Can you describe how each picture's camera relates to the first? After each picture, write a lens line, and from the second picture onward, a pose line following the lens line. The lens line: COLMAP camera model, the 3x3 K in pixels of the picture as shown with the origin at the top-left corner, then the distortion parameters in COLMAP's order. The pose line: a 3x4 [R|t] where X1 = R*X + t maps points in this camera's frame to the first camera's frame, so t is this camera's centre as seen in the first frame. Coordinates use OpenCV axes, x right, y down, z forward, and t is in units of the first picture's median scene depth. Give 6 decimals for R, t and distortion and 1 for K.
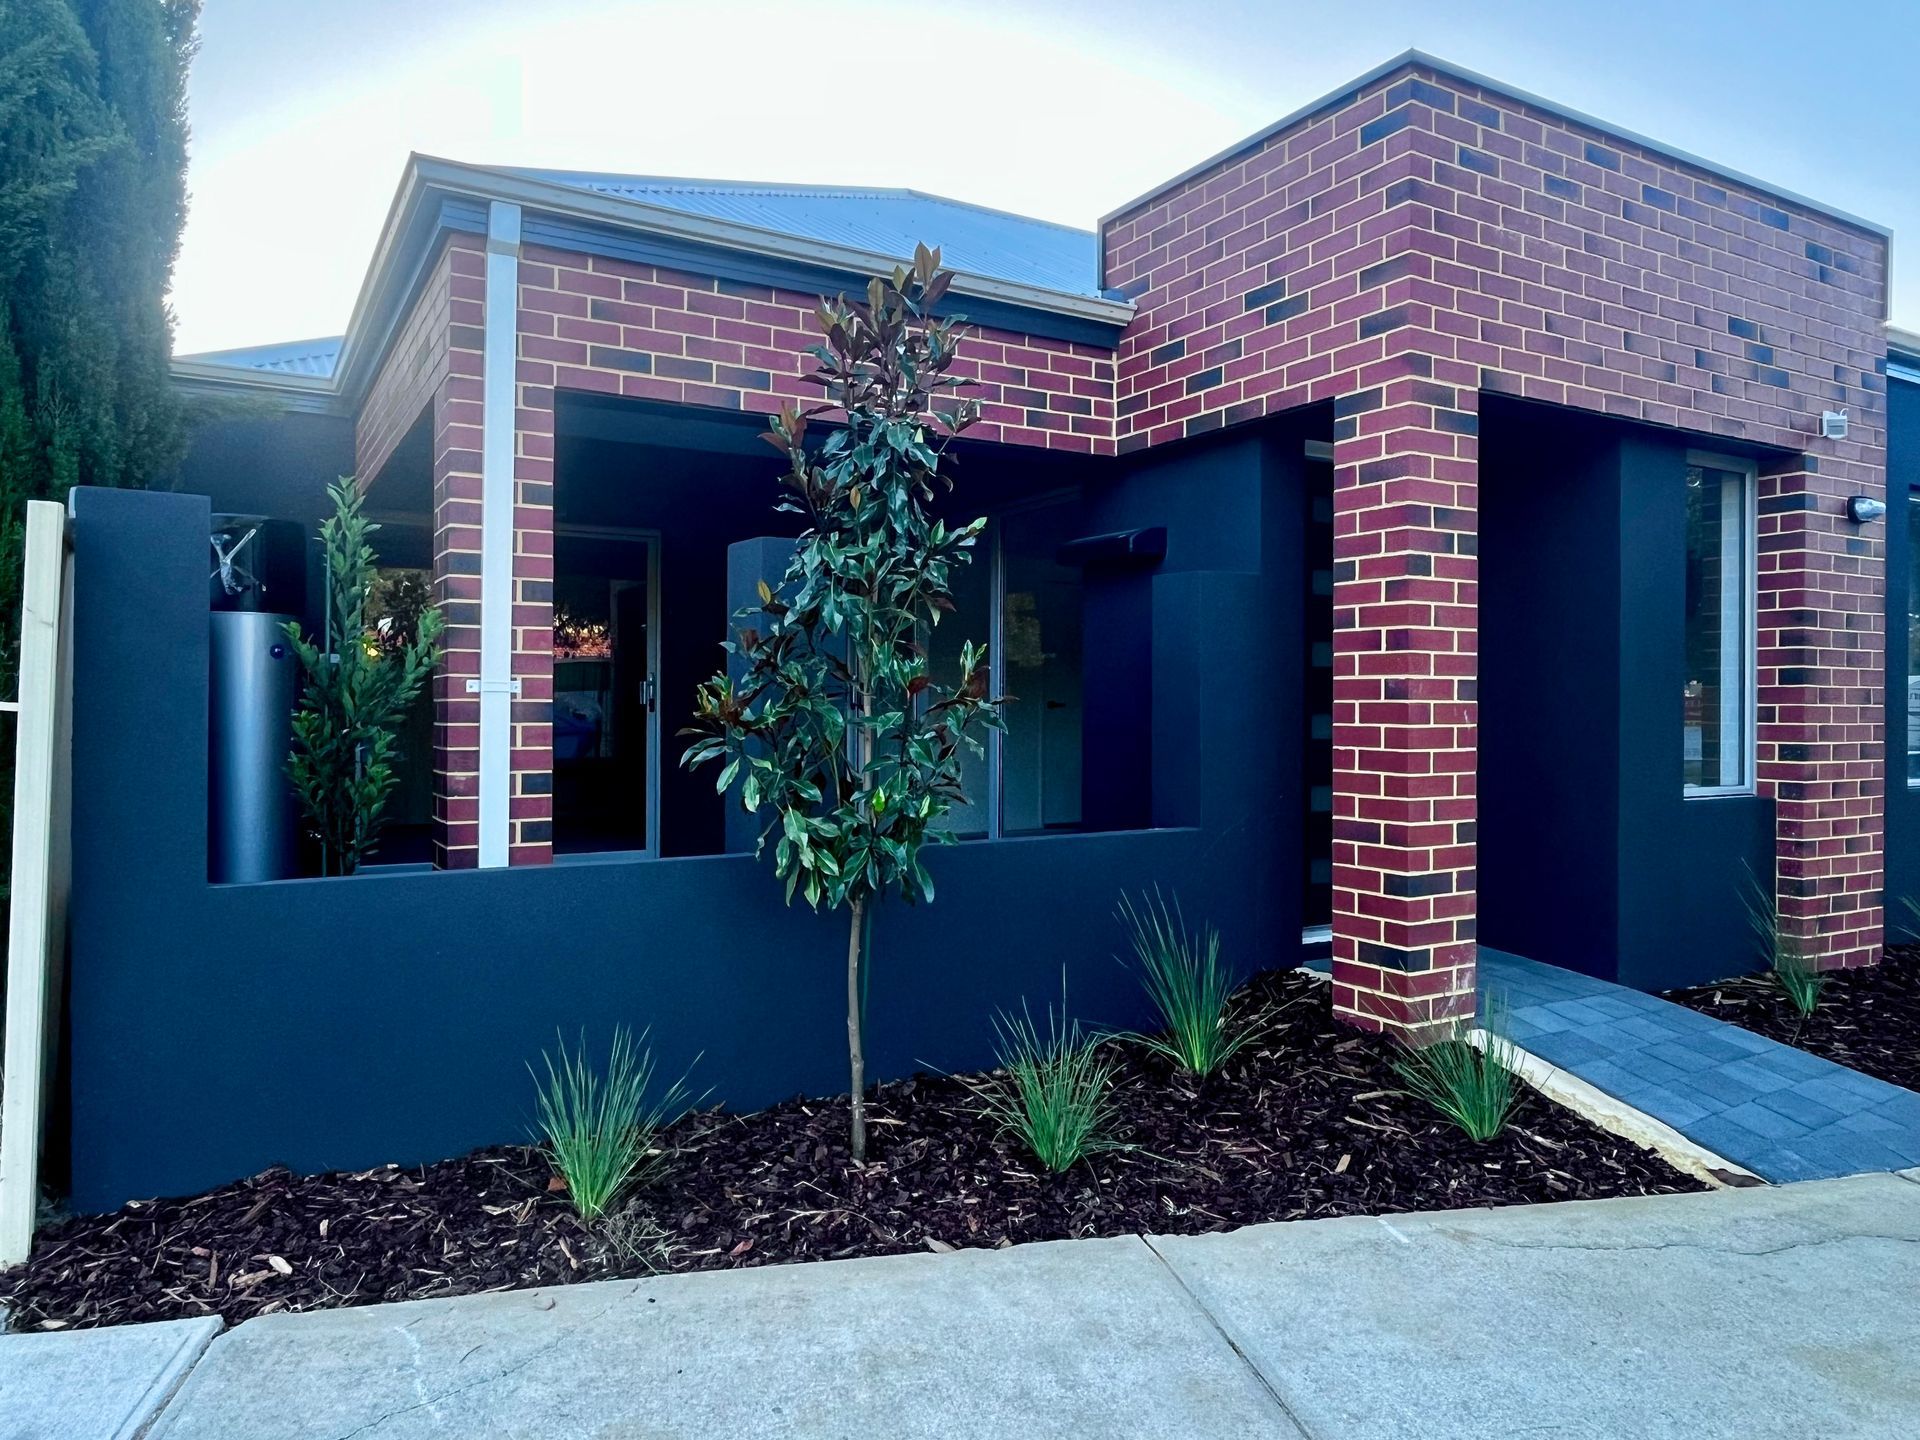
lens RADIAL K [[1305.1, 0, 958.8], [0, 1305.1, 718.7], [0, 0, 1]] dist [-0.004521, 0.004468]
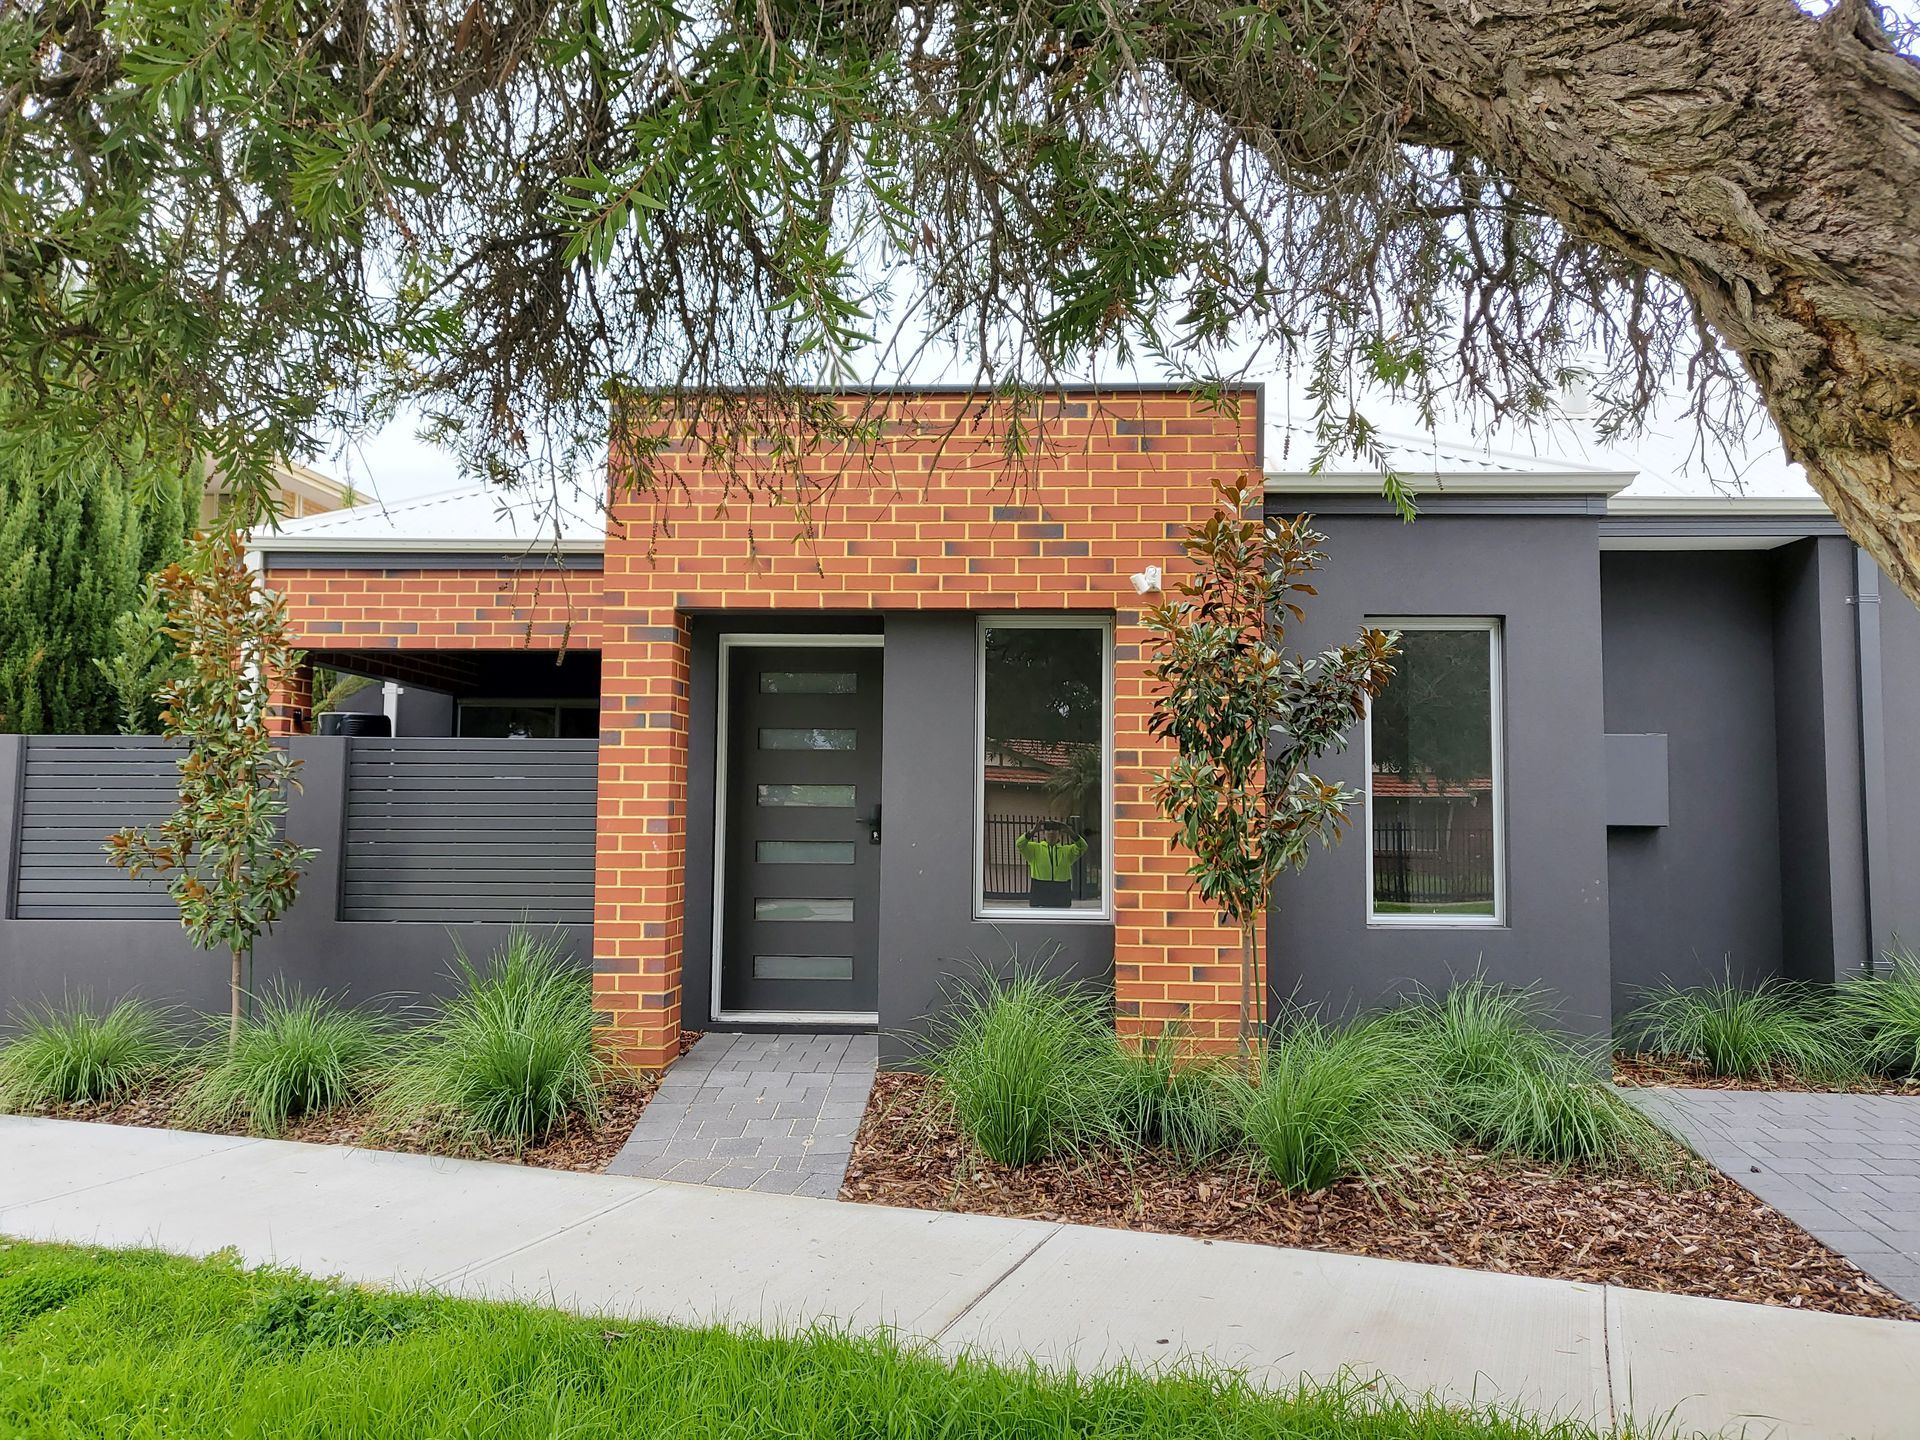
lens RADIAL K [[1469.5, 0, 958.9], [0, 1469.5, 719.8], [0, 0, 1]] dist [0.014463, -0.004021]
pose [[0.834471, -0.036201, -0.549861, 1.447262], [-0.008764, 0.996842, -0.078928, -0.013600], [0.550982, 0.070682, 0.831519, -0.118610]]
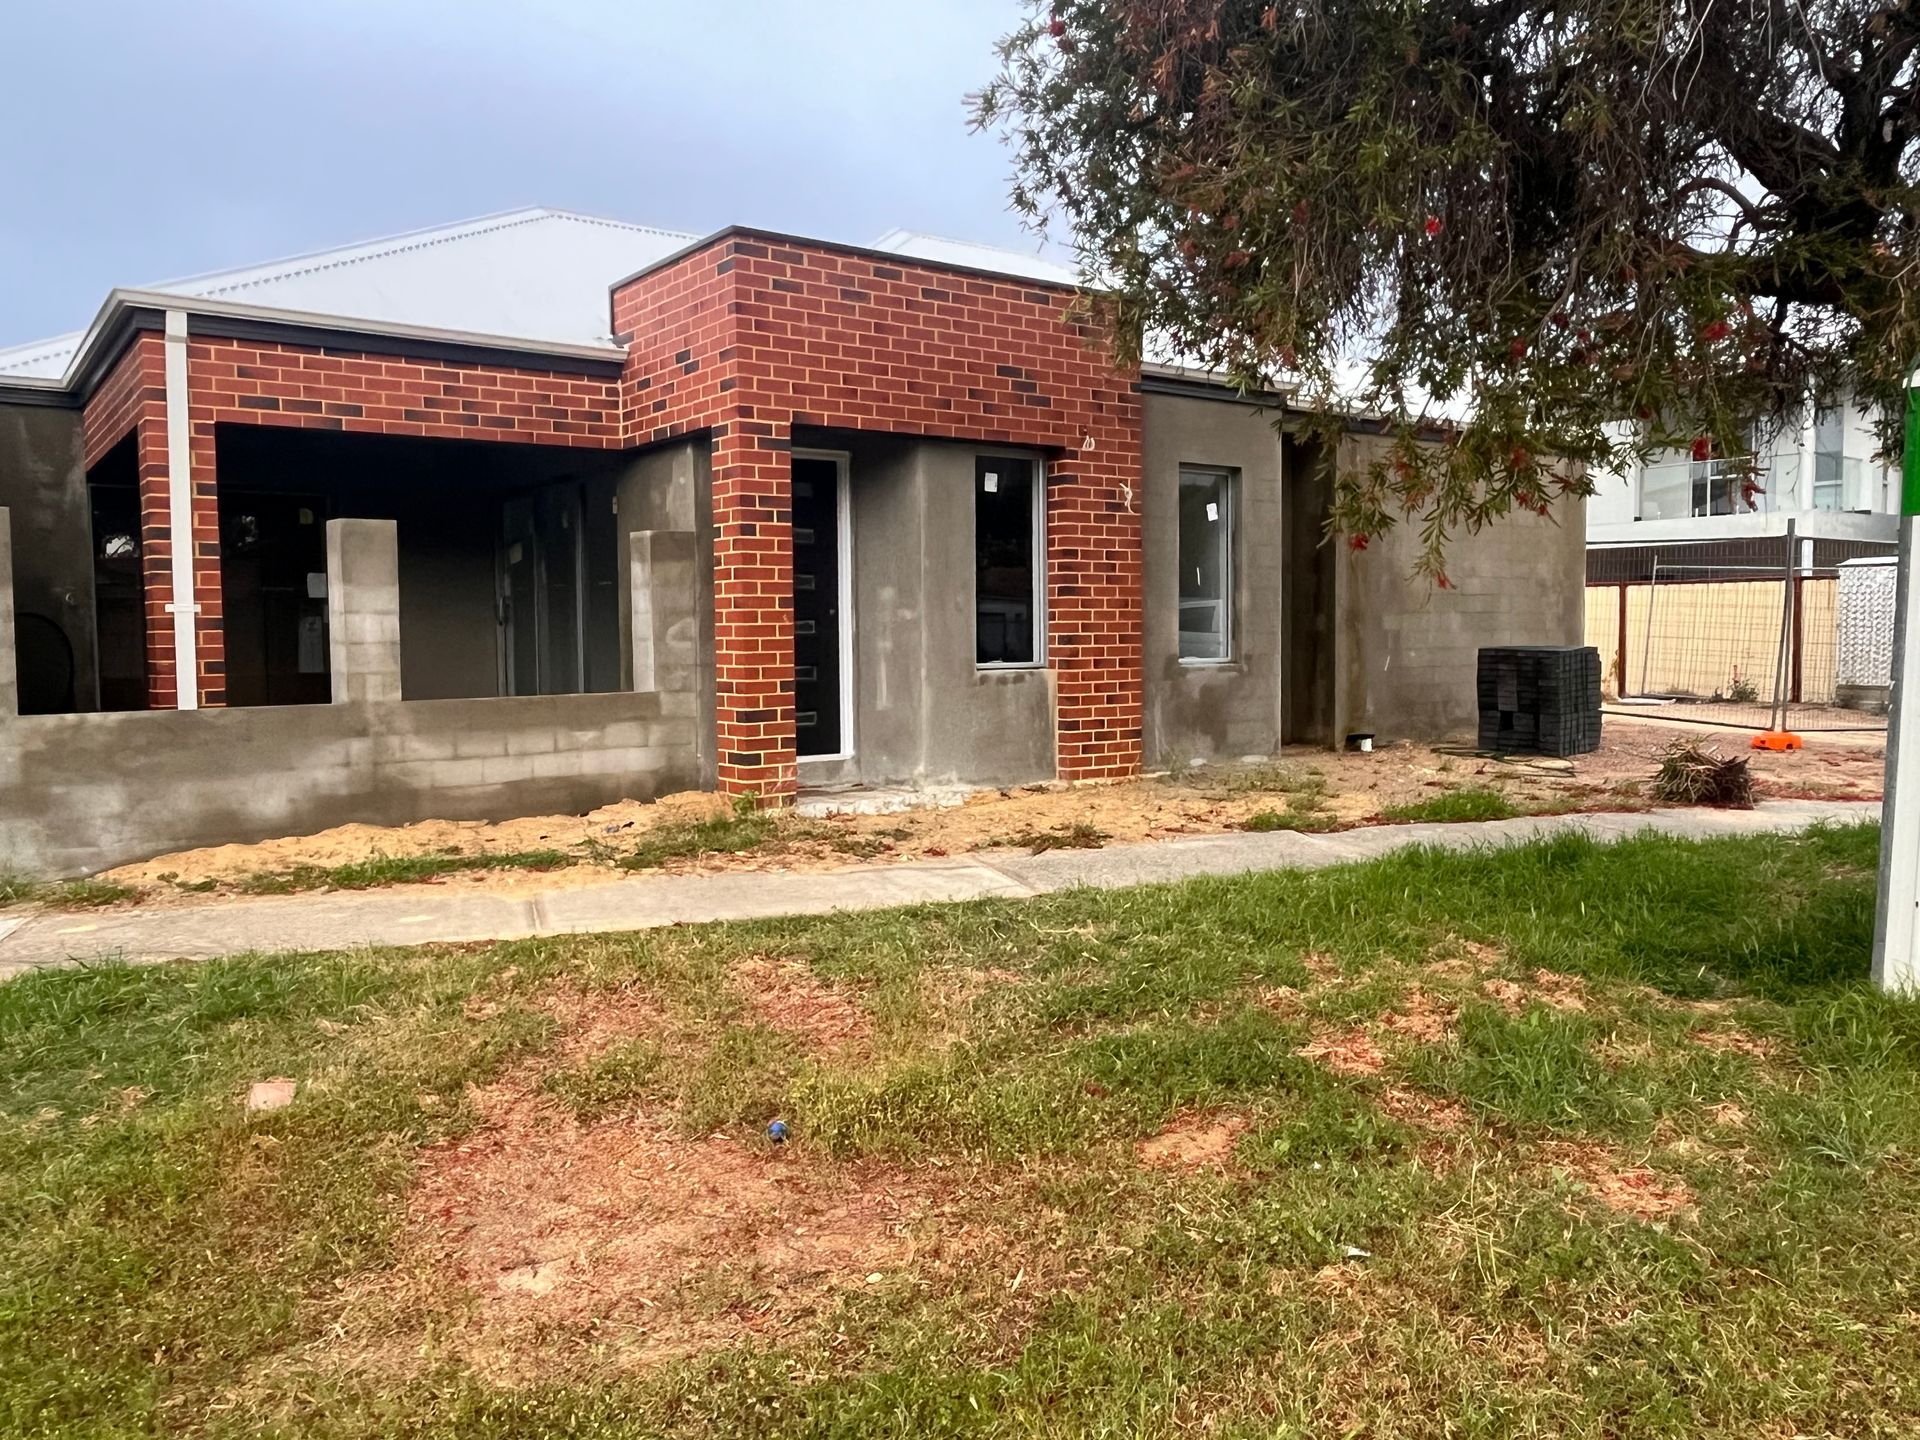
lens RADIAL K [[1469.5, 0, 958.7], [0, 1469.5, 724.8], [0, 0, 1]] dist [0.014463, -0.004021]
pose [[0.994133, -0.022803, 0.105730, 0.389063], [0.016907, 0.998269, 0.056332, 0.031426], [-0.106831, -0.054214, 0.992798, -0.896769]]
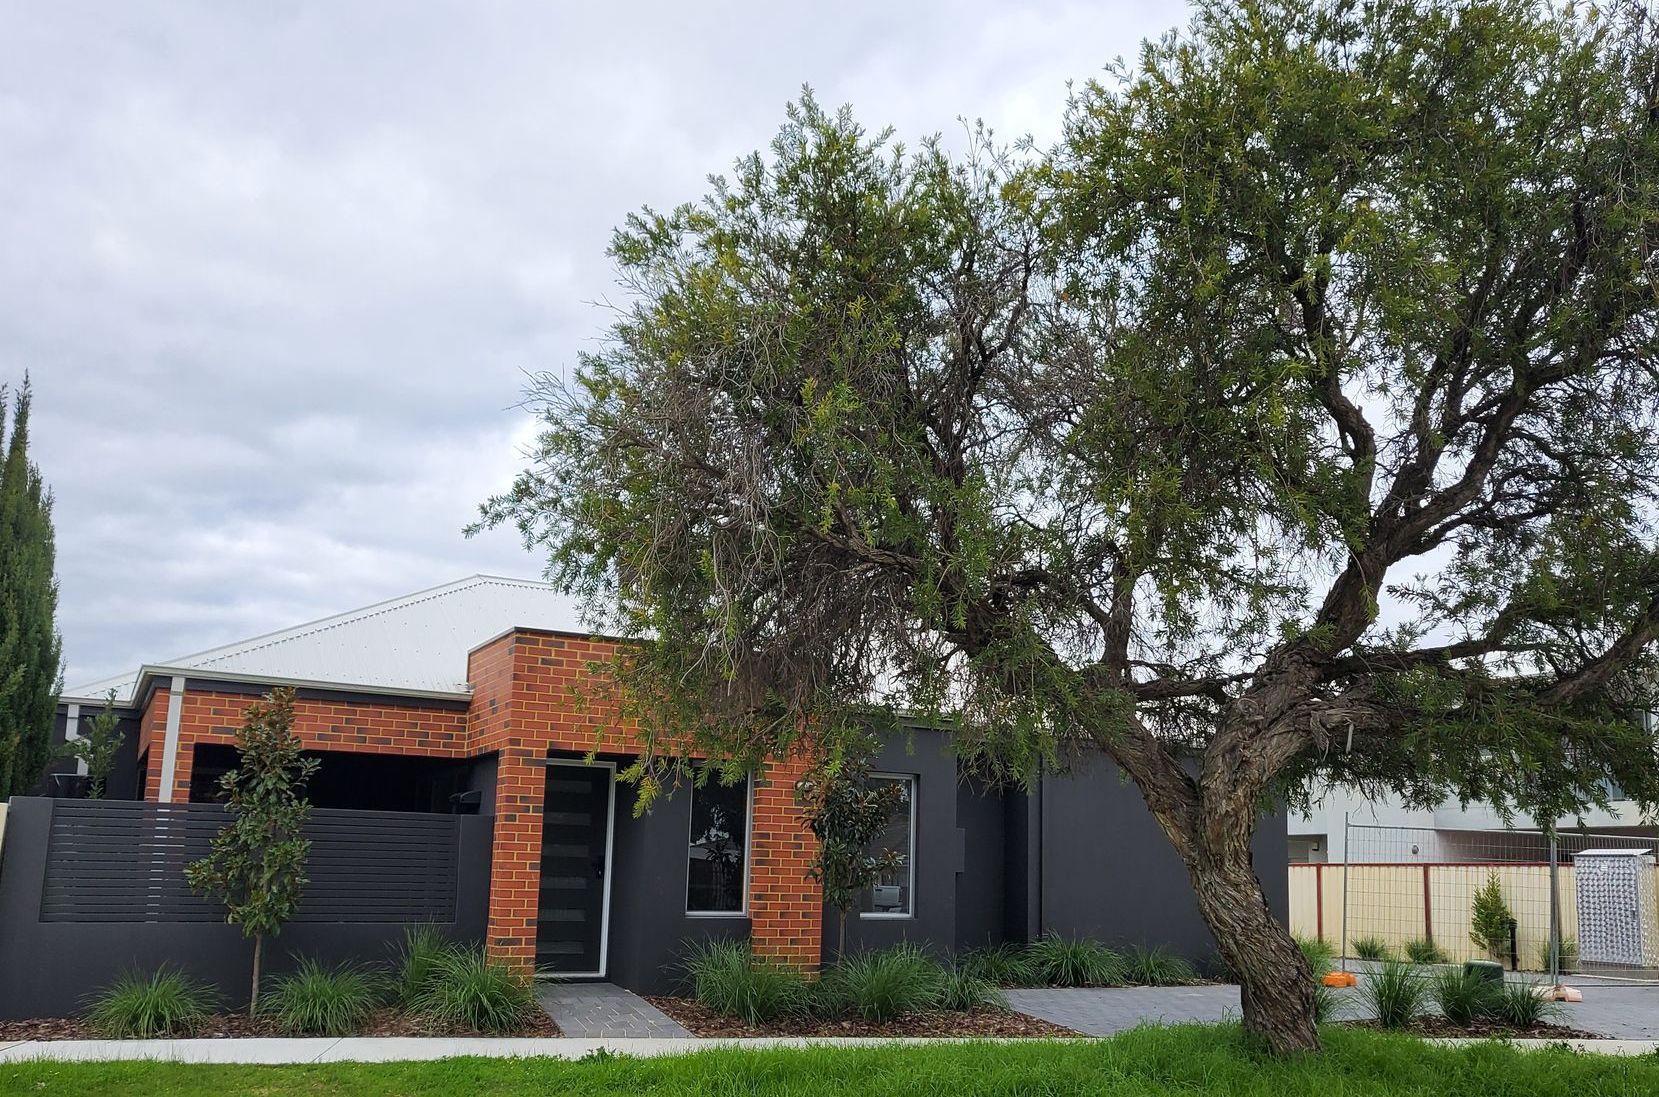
lens RADIAL K [[1480.0, 0, 879.7], [0, 1480.0, 657.5], [0, 0, 1]] dist [0.004865, 0.017026]
pose [[0.999583, 0.013585, -0.025488, 1.087832], [-0.017422, 0.987454, -0.156943, 0.017445], [0.023036, 0.157321, 0.987279, -1.843972]]
